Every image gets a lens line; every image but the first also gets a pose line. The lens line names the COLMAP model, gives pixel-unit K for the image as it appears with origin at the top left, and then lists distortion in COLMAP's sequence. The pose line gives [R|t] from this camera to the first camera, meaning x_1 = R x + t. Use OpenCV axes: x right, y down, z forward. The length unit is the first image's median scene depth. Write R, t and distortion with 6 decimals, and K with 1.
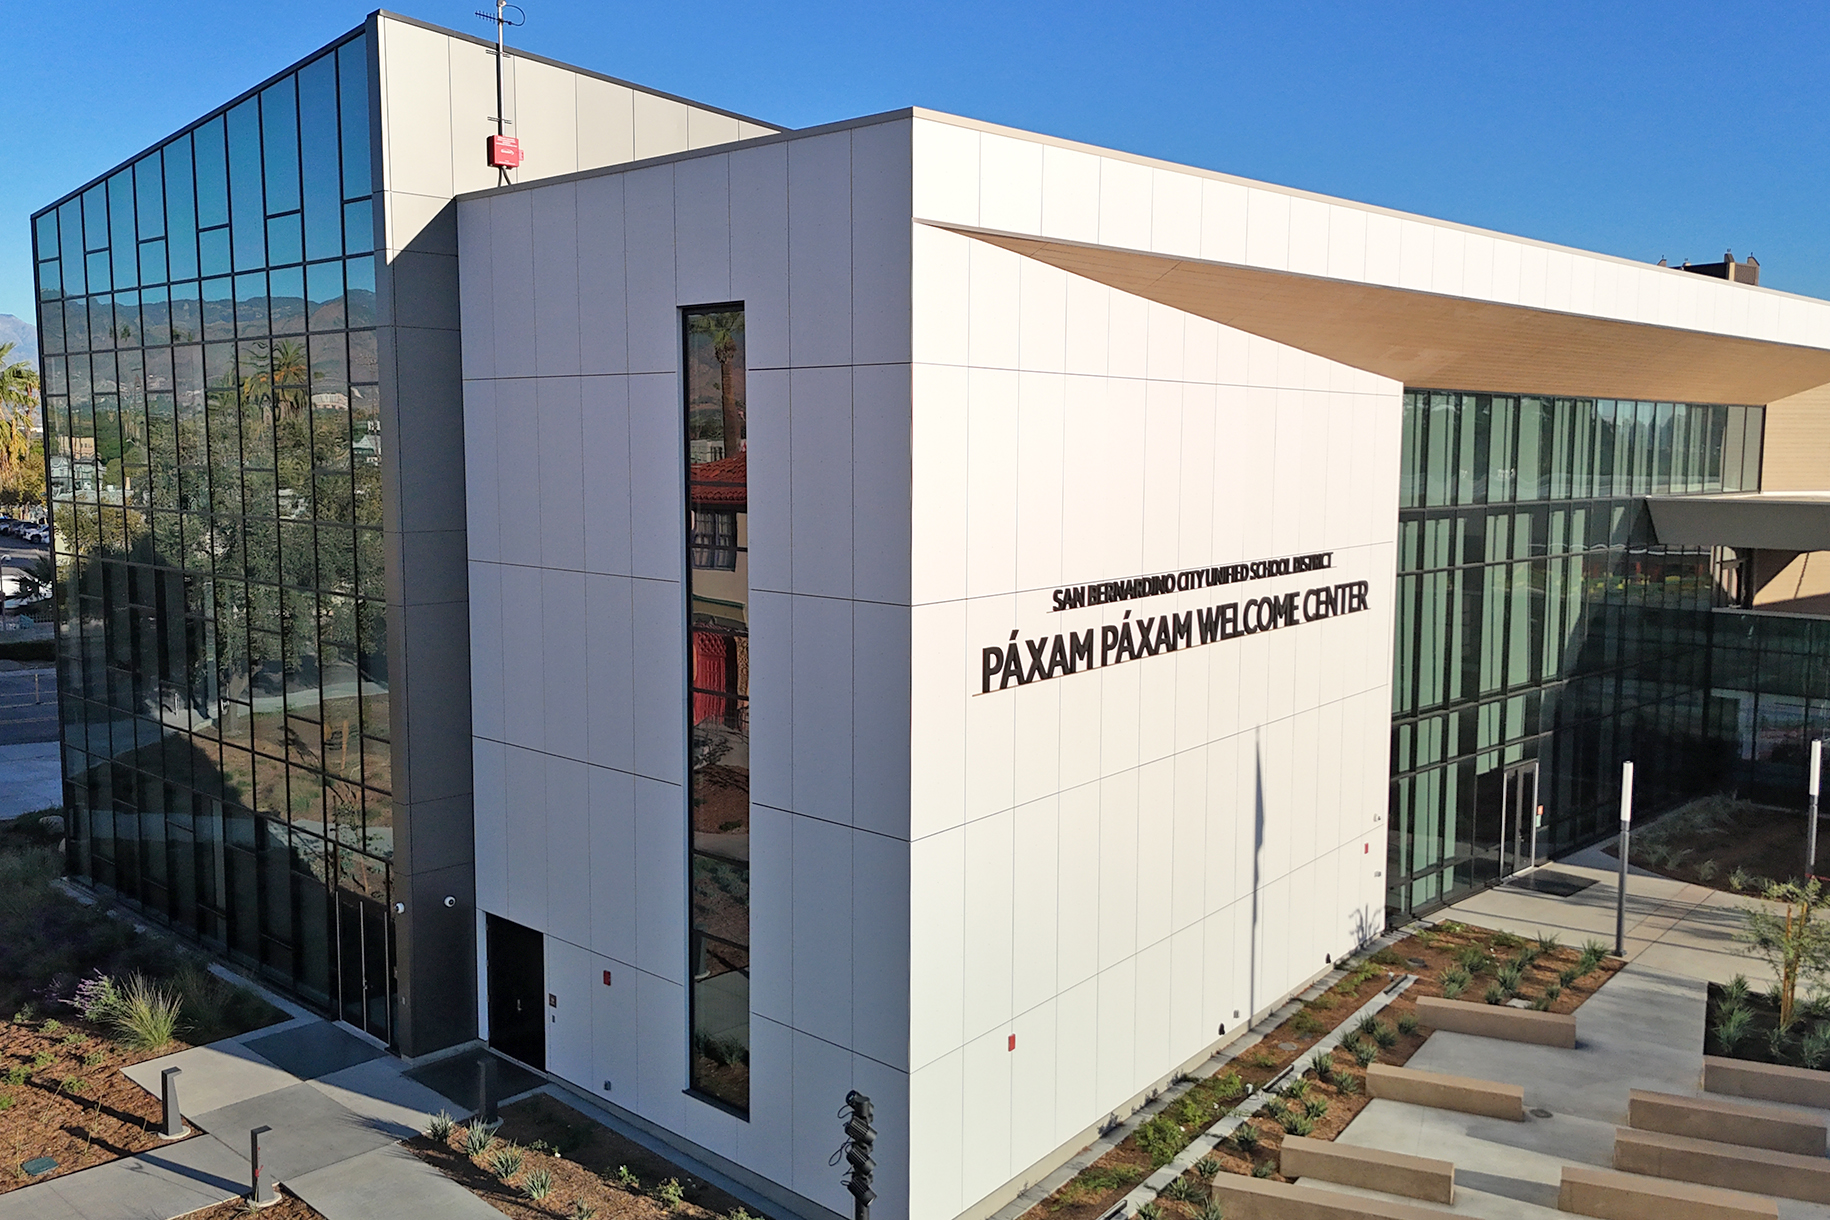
lens RADIAL K [[1635.9, 0, 915.0], [0, 1635.9, 610.0], [0, 0, 1]] dist [0.137065, -0.251464]
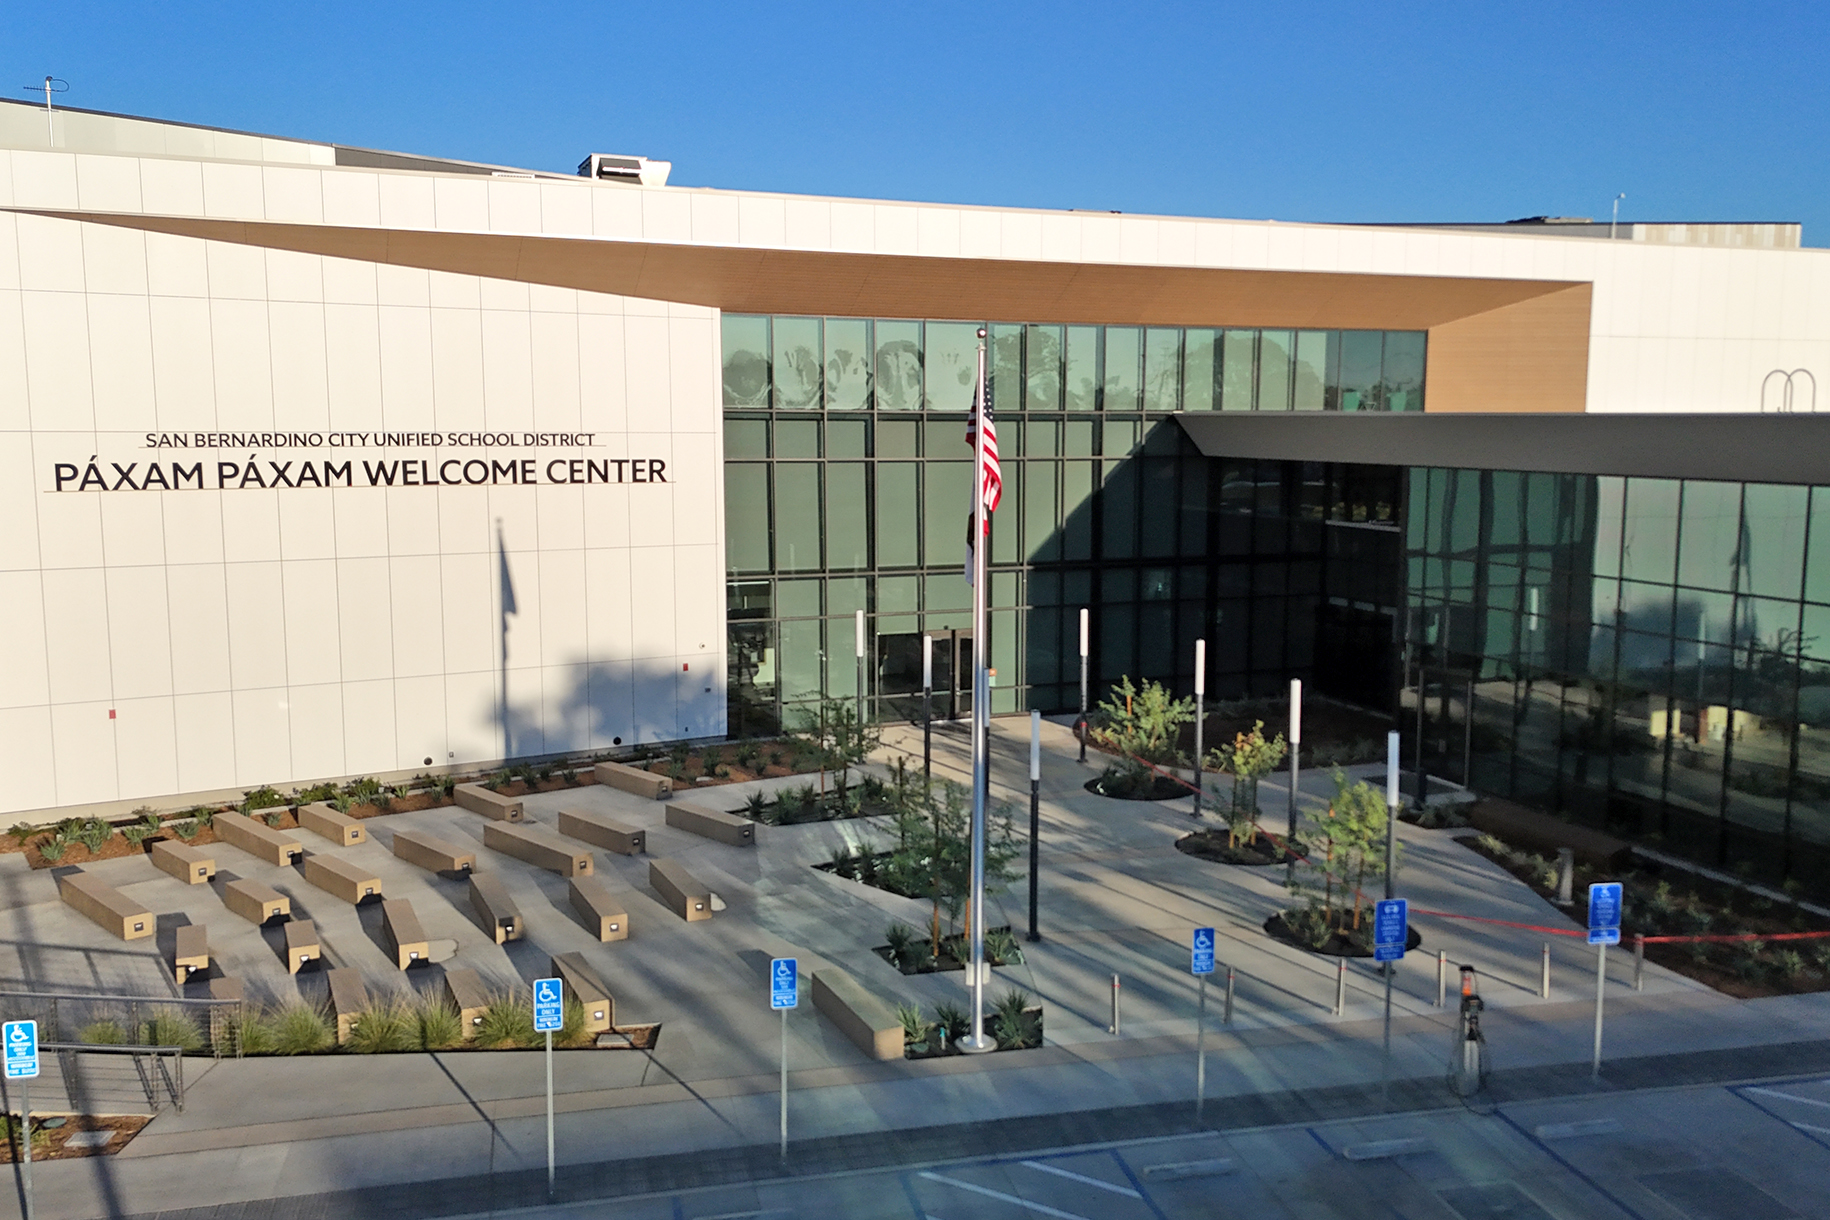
lens RADIAL K [[1632.7, 0, 944.7], [0, 1632.7, 615.2], [0, 0, 1]] dist [0.046248, -0.013843]
pose [[0.909376, 0.049184, -0.413057, 1.139112], [-0.042031, 0.998768, 0.026392, 0.069484], [0.413847, -0.006639, 0.910322, -0.103038]]
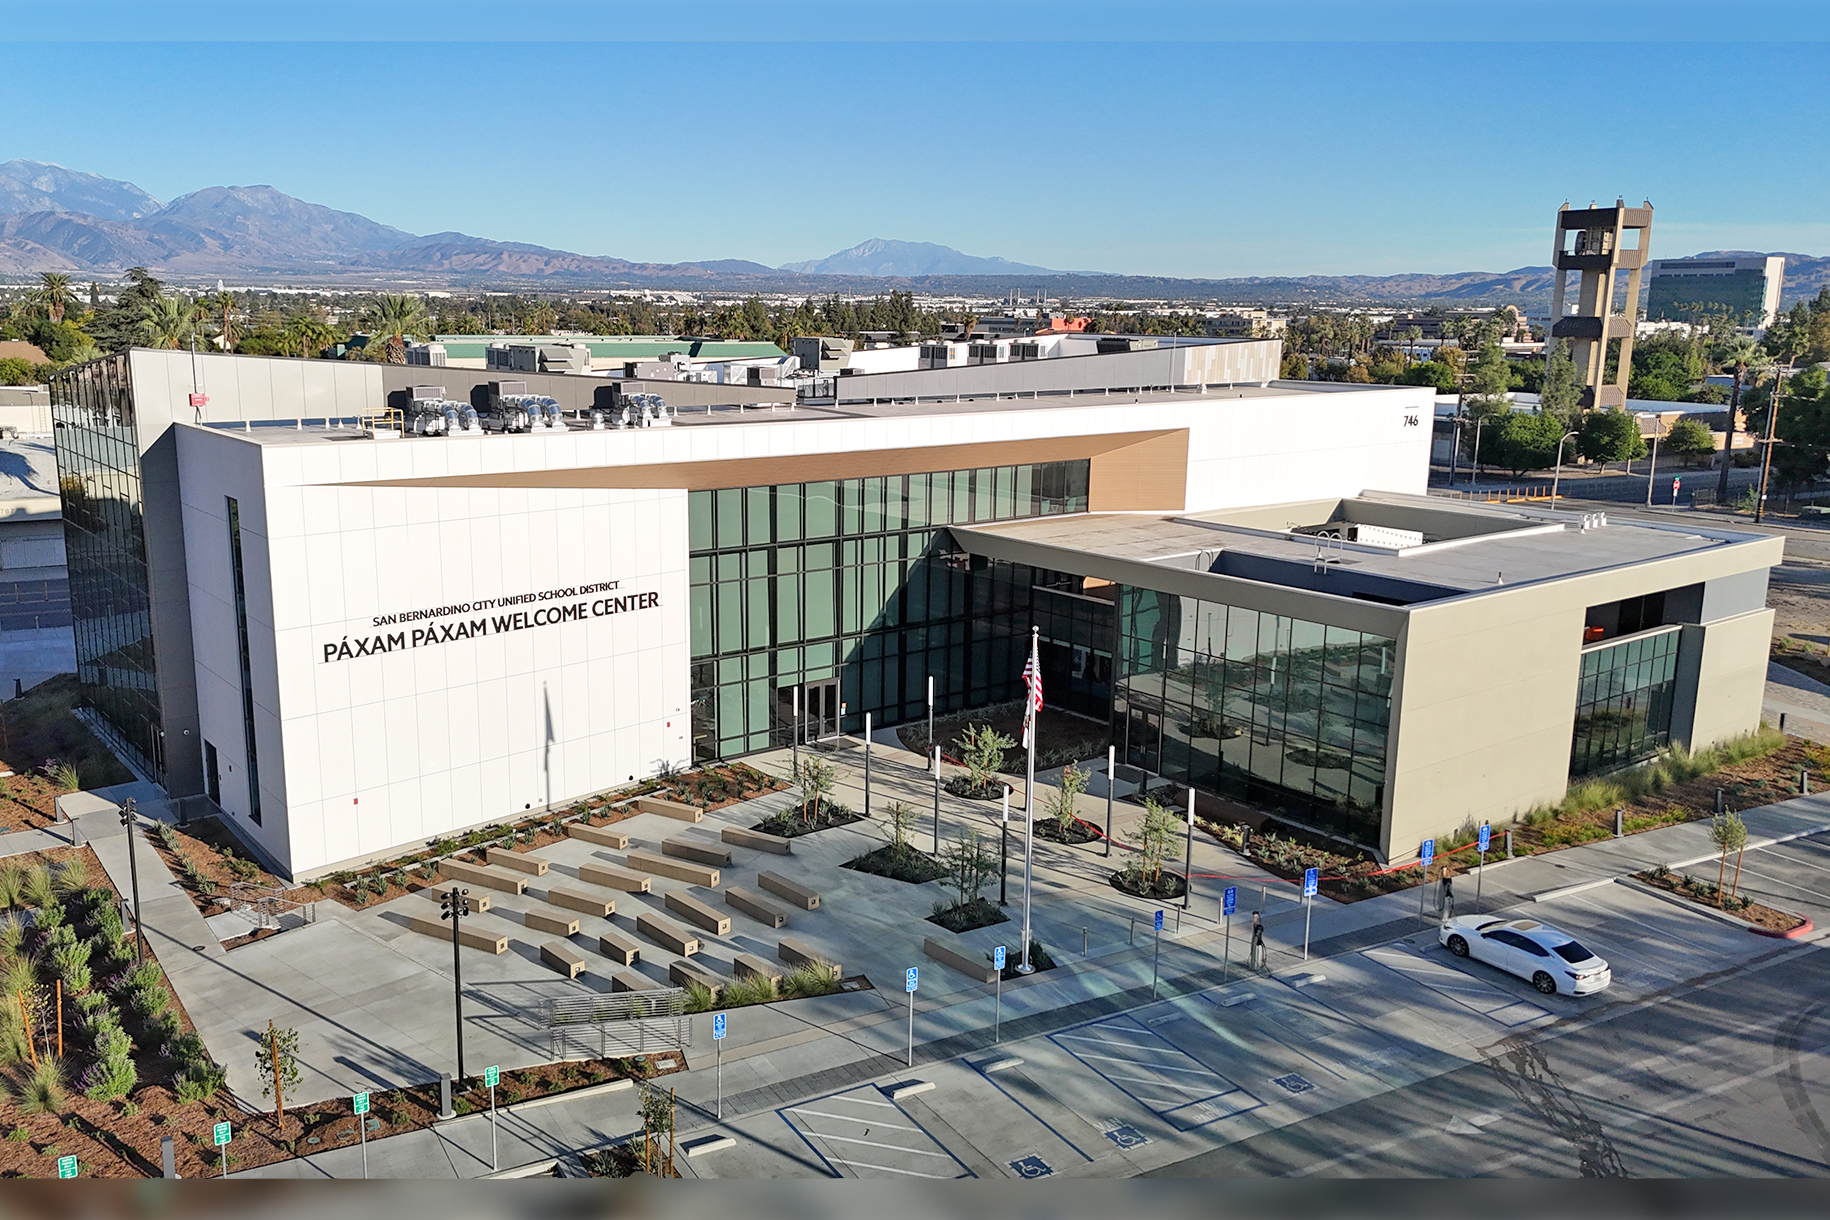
lens RADIAL K [[1554.2, 0, 843.3], [0, 1554.2, 609.2], [0, 0, 1]] dist [0.084117, -0.082026]
pose [[0.986671, 0.034922, -0.158933, 0.883294], [-0.019296, 0.994918, 0.098820, -0.206970], [0.161577, -0.094437, 0.982331, -0.890343]]
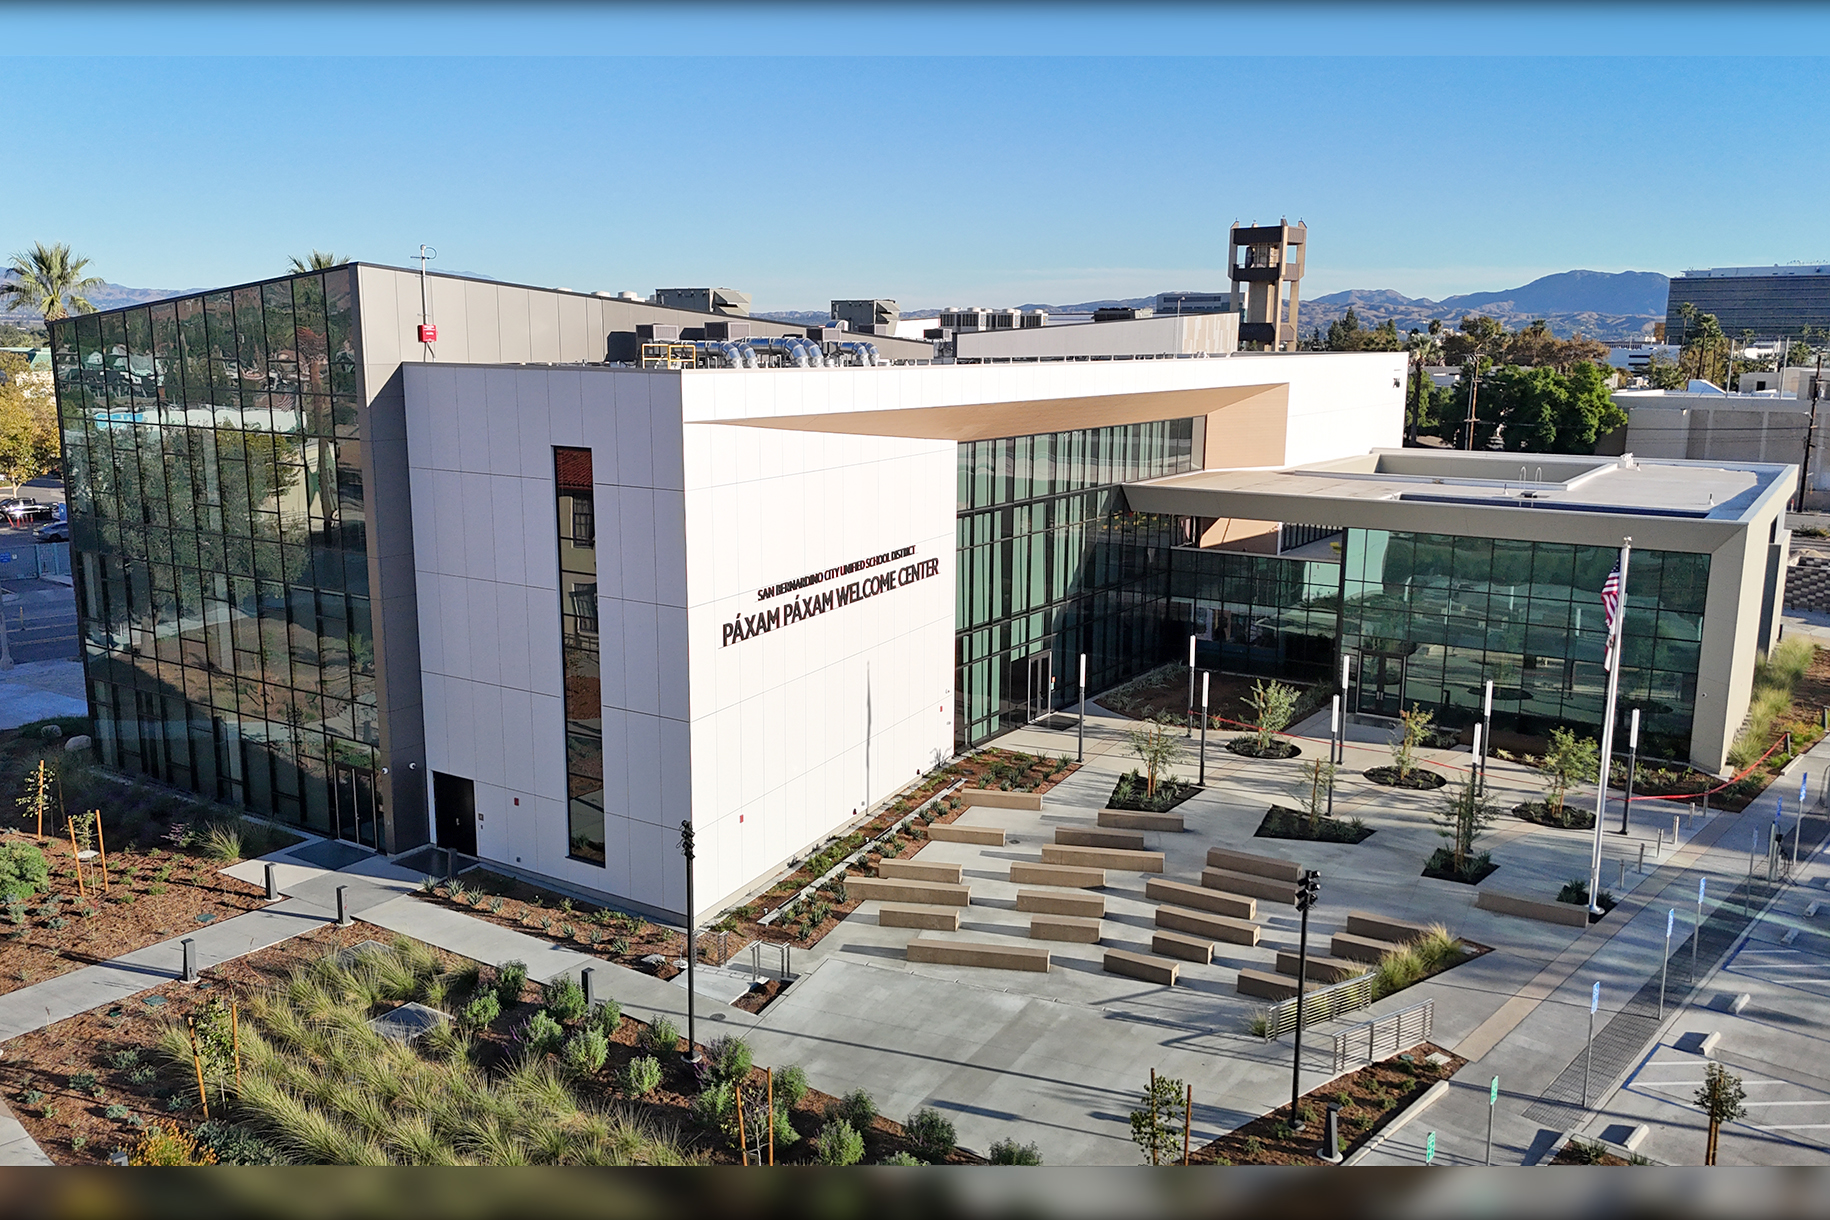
lens RADIAL K [[1505.5, 0, 915.0], [0, 1505.5, 610.0], [0, 0, 1]] dist [0.133640, -0.194252]
pose [[0.982483, -0.031940, 0.183597, -0.048592], [0.017091, 0.996494, 0.081901, -0.104017], [-0.185569, -0.077329, 0.979584, -0.622941]]
